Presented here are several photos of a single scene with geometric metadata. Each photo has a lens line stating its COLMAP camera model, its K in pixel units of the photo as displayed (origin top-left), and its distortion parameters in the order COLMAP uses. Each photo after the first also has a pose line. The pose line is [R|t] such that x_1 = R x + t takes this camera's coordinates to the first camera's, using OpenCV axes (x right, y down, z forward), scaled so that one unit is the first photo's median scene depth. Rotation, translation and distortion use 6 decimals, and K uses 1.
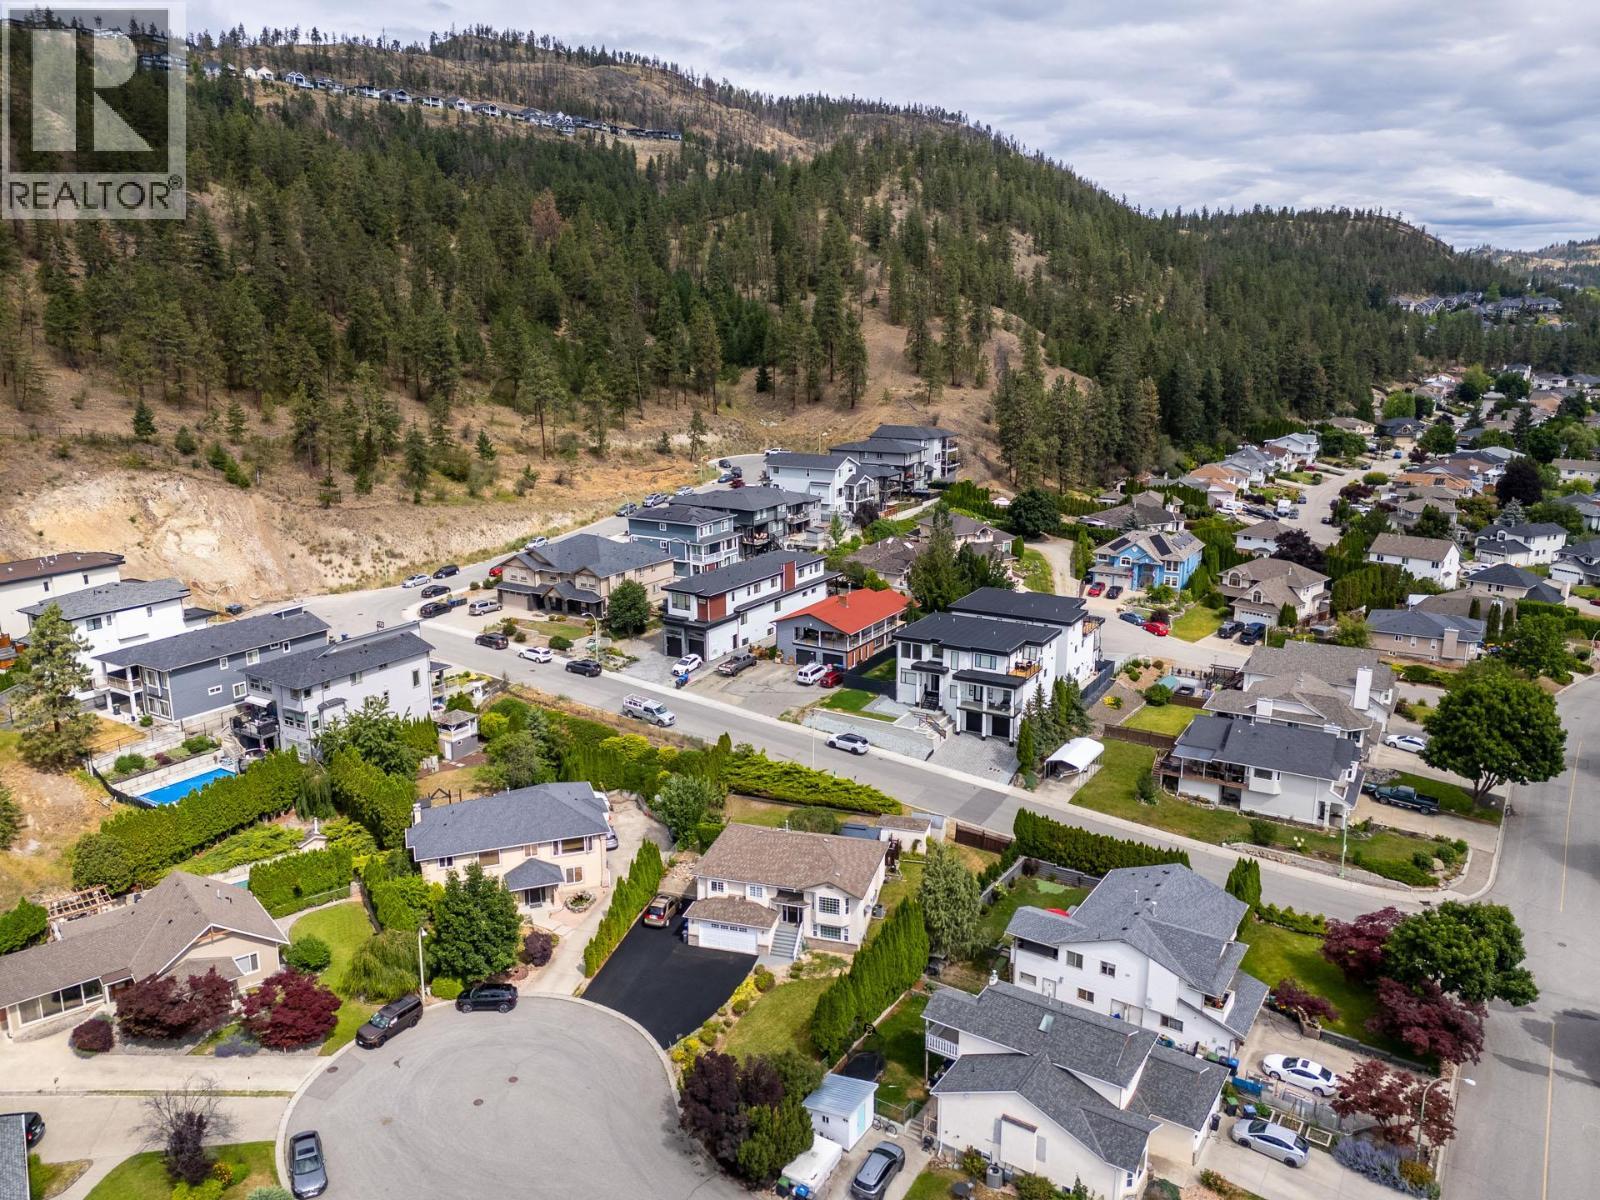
lens RADIAL K [[1179.0, 0, 798.2], [0, 1179.0, 599.5], [0, 0, 1]] dist [0.081955, -0.077291]
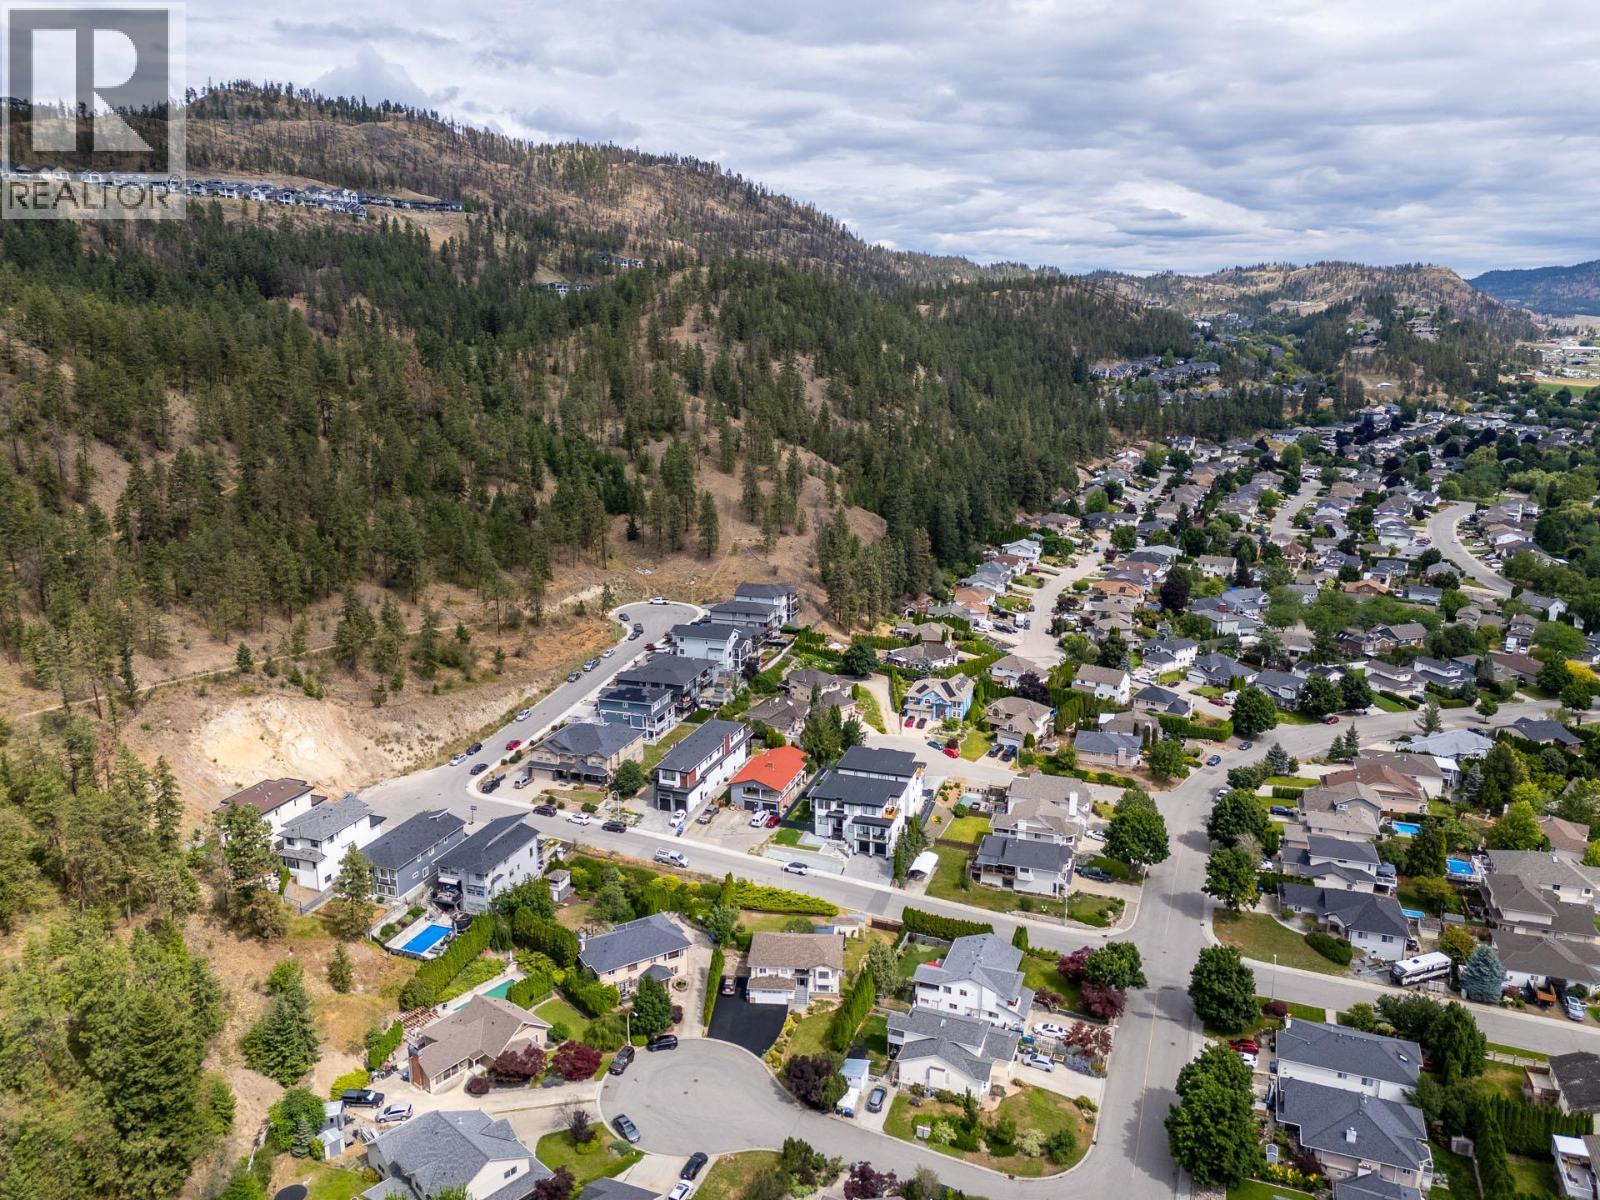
lens RADIAL K [[1182.2, 0, 800.0], [0, 1182.2, 600.0], [0, 0, 1]] dist [0.108948, -0.190678]
pose [[0.977700, -0.047358, 0.204596, -0.266293], [0.046350, 0.998878, 0.009714, -0.263649], [-0.204826, -0.000015, 0.978798, -0.636331]]
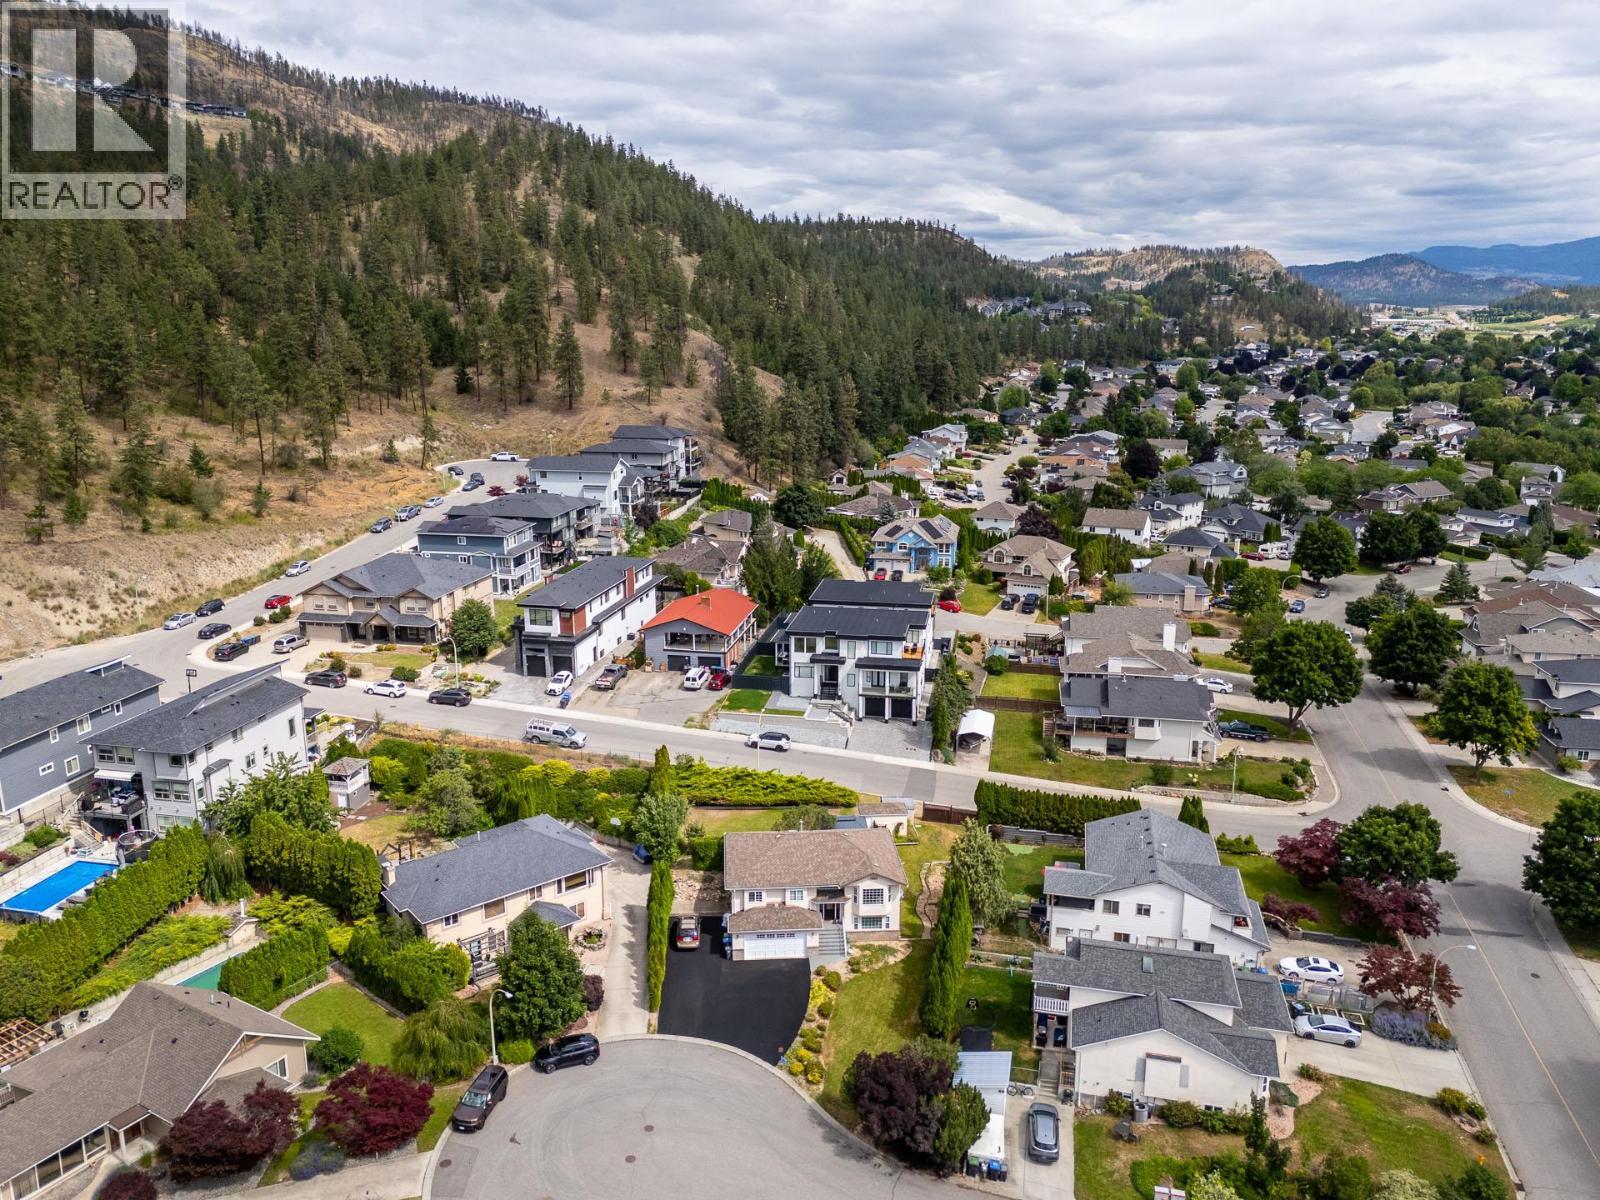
lens RADIAL K [[1179.0, 0, 798.2], [0, 1179.0, 599.5], [0, 0, 1]] dist [0.081955, -0.077291]
pose [[0.940330, -0.079572, 0.330829, -0.241963], [0.079187, 0.996752, 0.014666, -0.010929], [-0.330921, 0.012406, 0.943577, 0.040160]]
